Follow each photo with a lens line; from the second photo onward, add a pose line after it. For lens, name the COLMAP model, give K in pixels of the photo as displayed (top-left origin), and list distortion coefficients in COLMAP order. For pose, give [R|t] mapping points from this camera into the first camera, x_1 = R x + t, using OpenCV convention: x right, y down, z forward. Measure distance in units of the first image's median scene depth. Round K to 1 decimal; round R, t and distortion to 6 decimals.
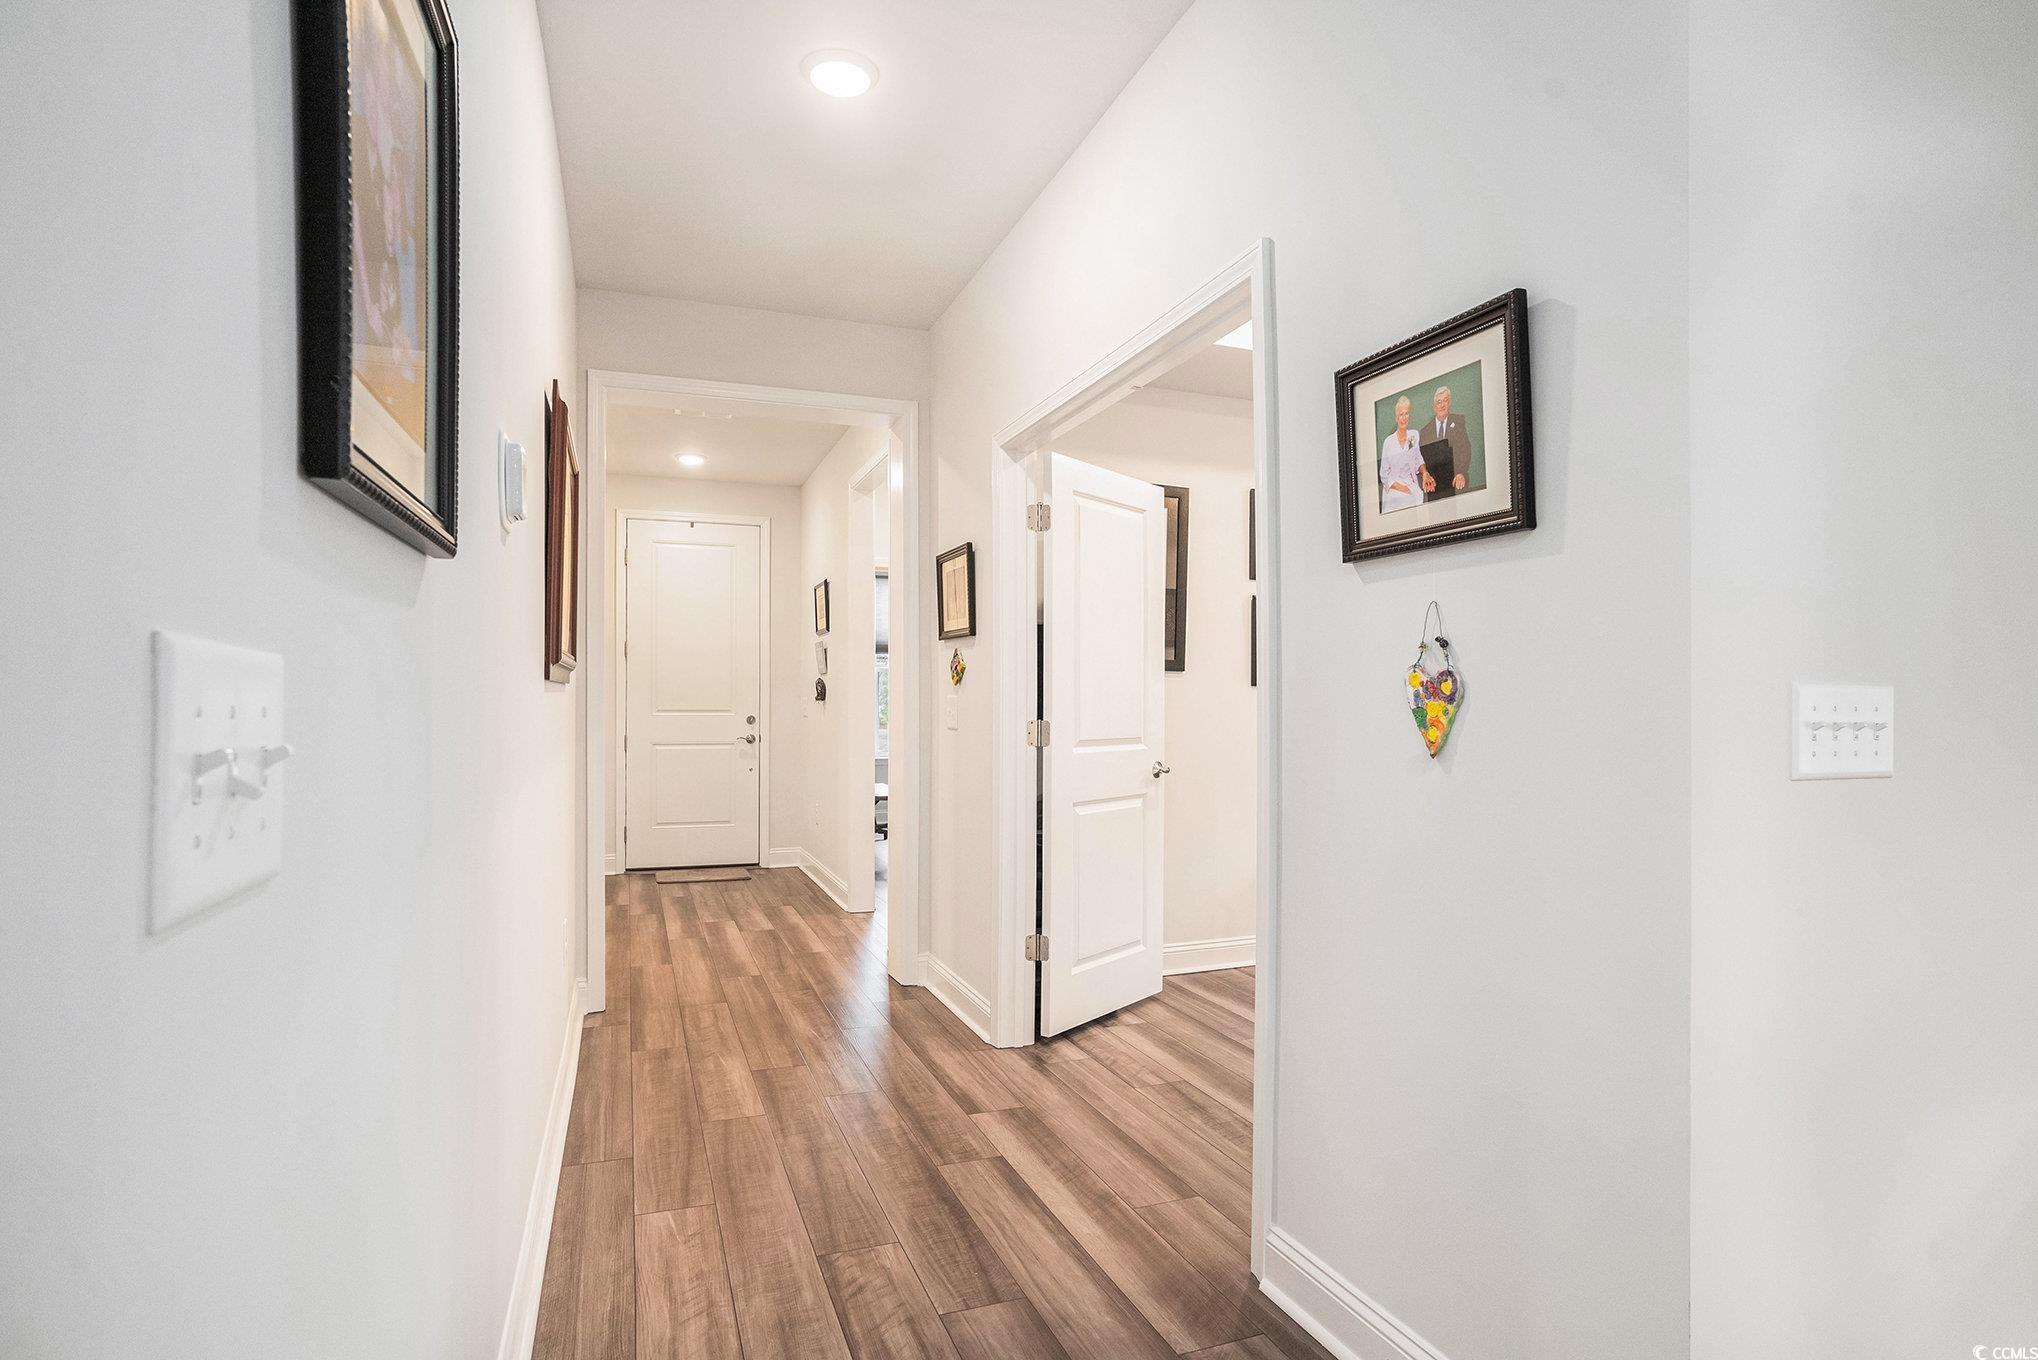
lens RADIAL K [[1042.3, 0, 1018.7], [0, 1042.3, 680.0], [0, 0, 1]] dist [-0.054860, 0.021687]
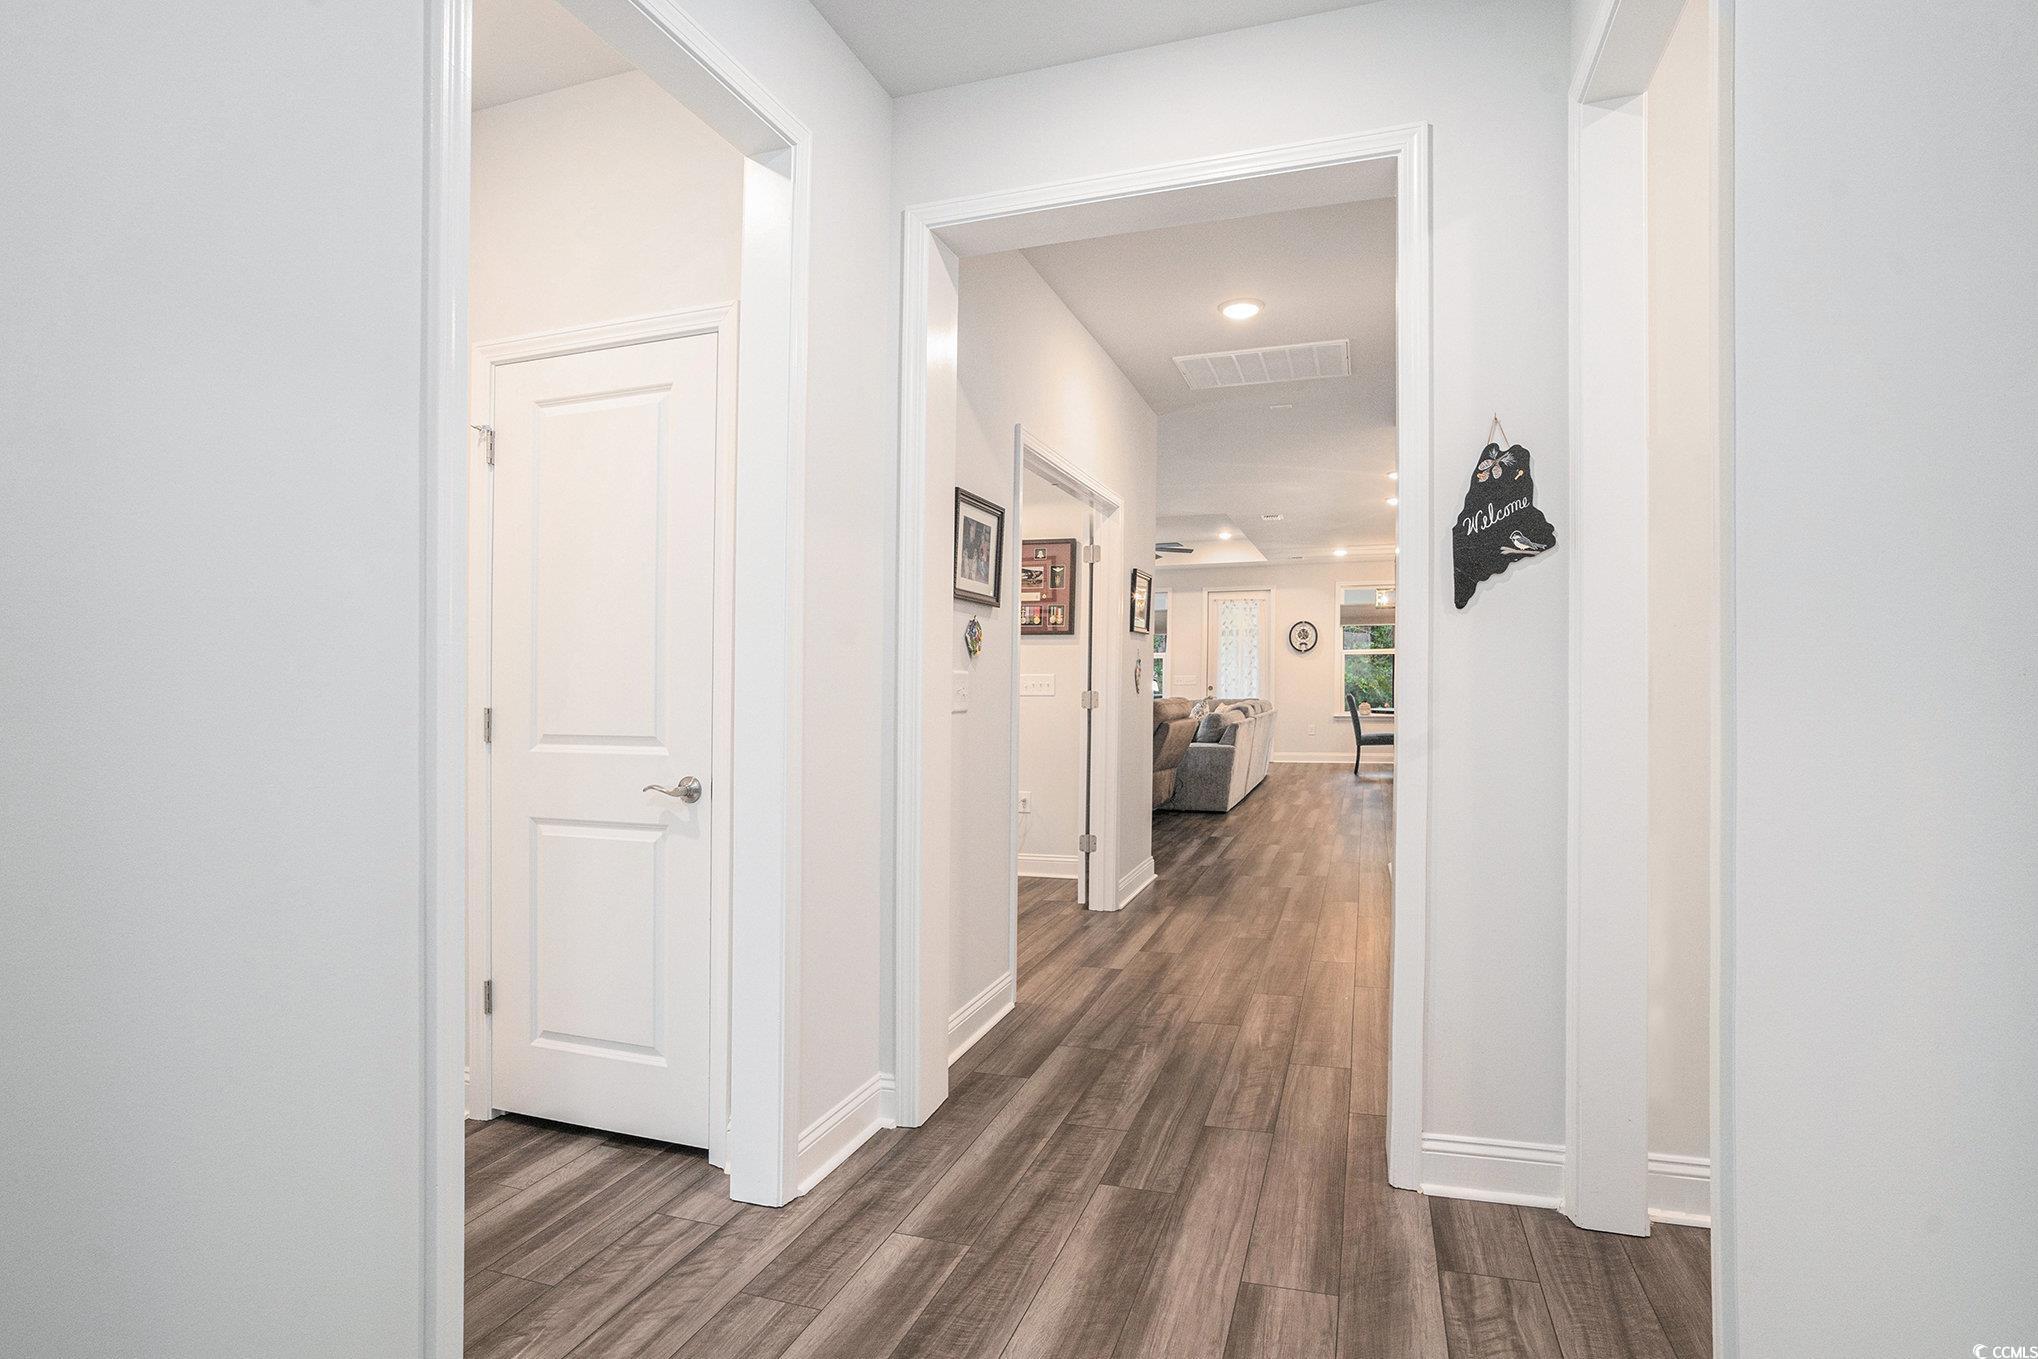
lens RADIAL K [[1042.3, 0, 1008.9], [0, 1042.3, 684.6], [0, 0, 1]] dist [-0.054860, 0.021687]
pose [[-0.764247, 0.010702, 0.644835, -0.677000], [0.001431, 0.999888, -0.014898, 0.042122], [-0.644923, -0.010463, -0.764176, 1.743316]]
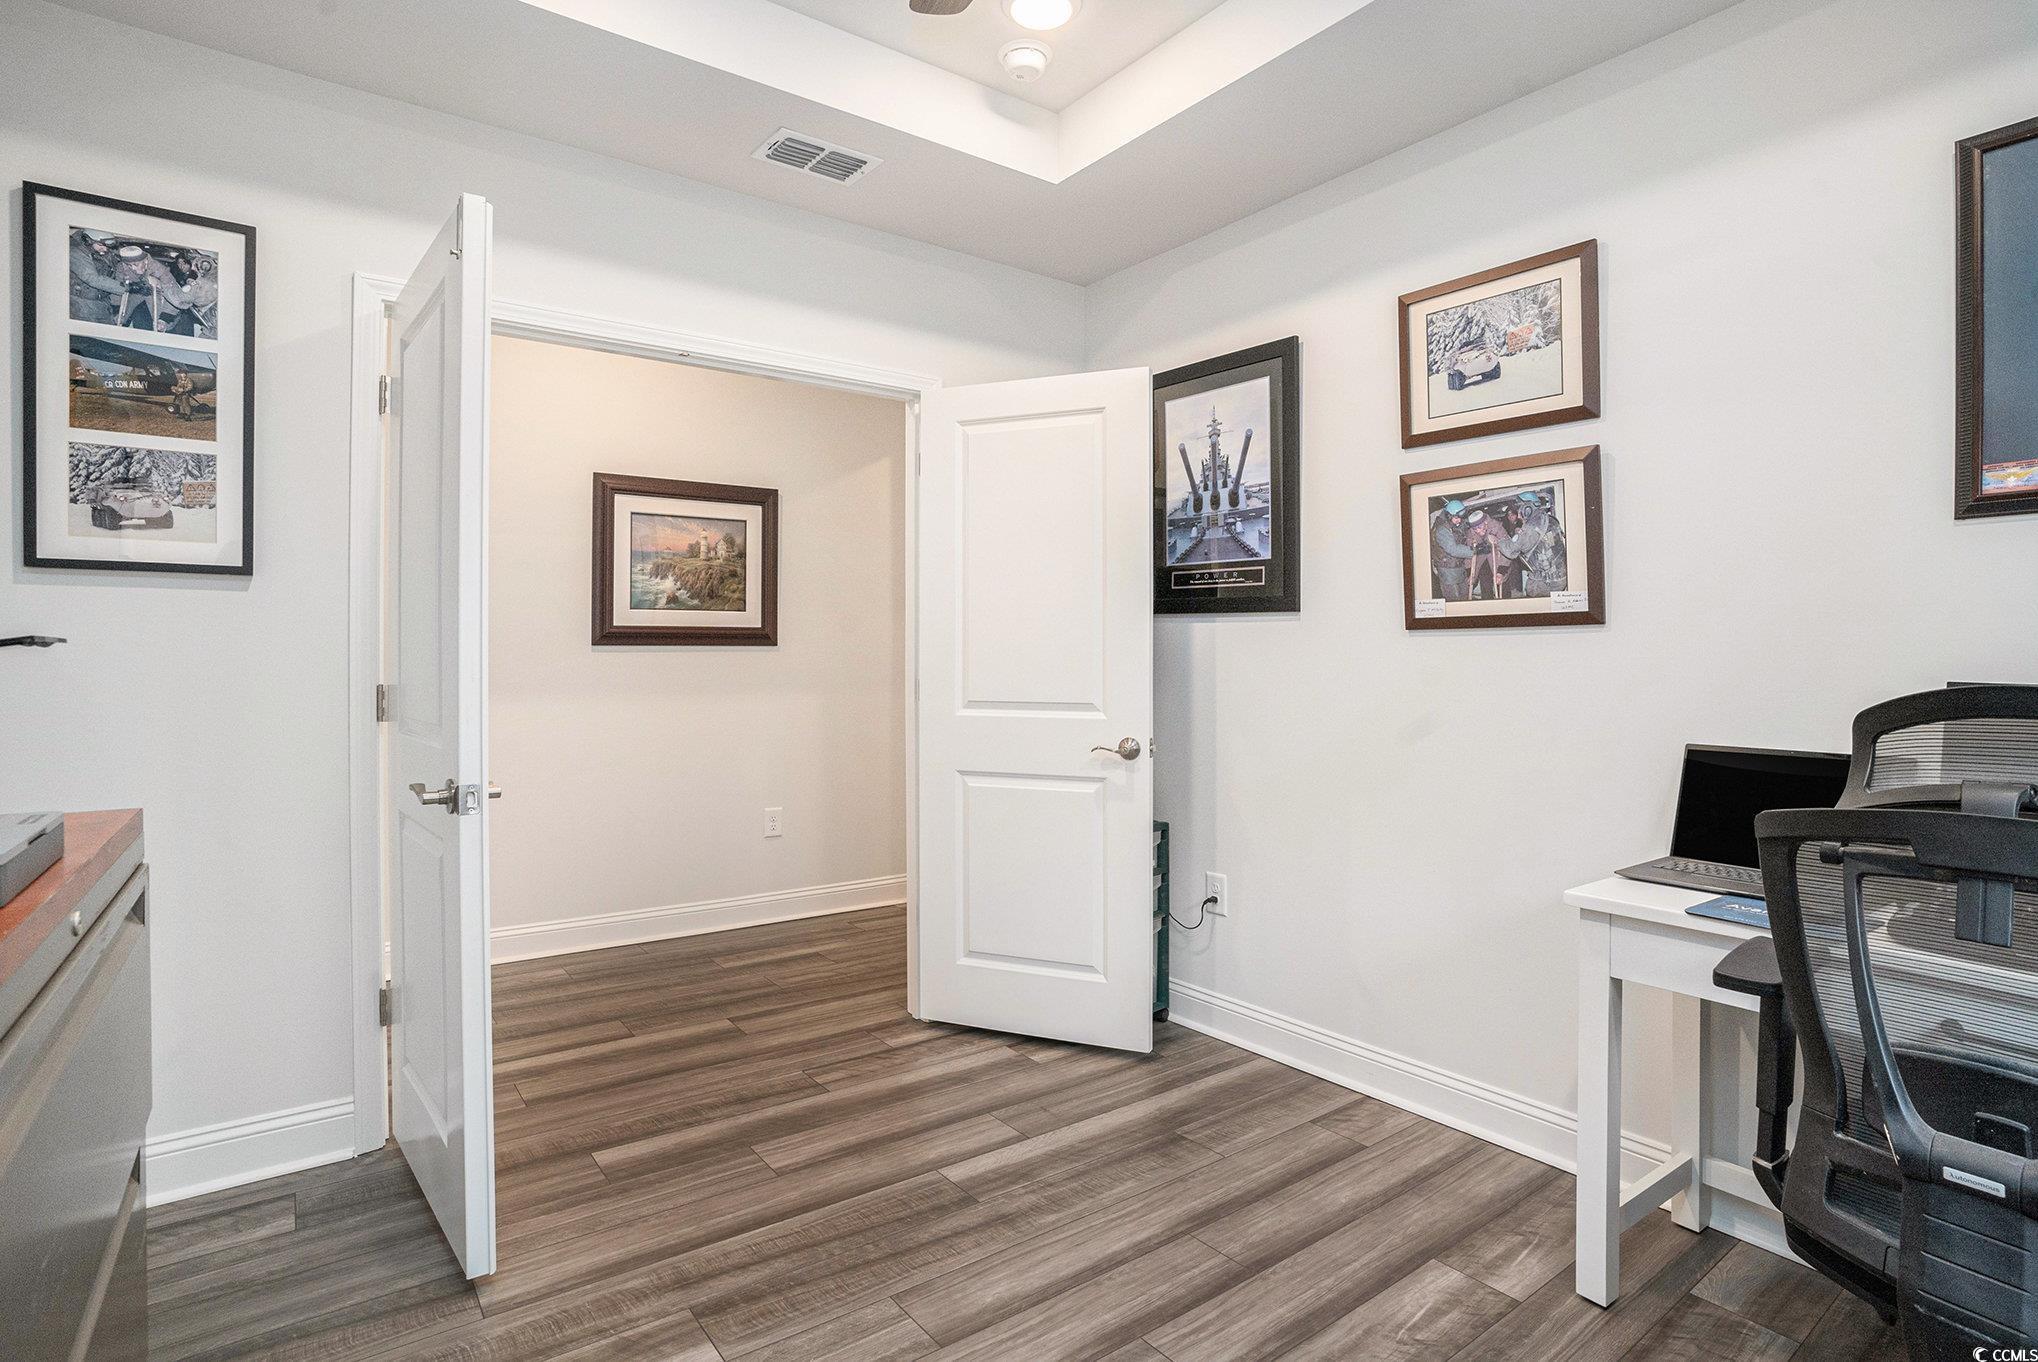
lens RADIAL K [[1042.3, 0, 1039.7], [0, 1042.3, 668.1], [0, 0, 1]] dist [-0.054860, 0.021687]
pose [[0.284860, 0.007947, -0.958536, 0.904657], [0.017283, 0.999761, 0.013425, 0.020220], [0.958413, -0.020390, 0.284655, 0.808796]]
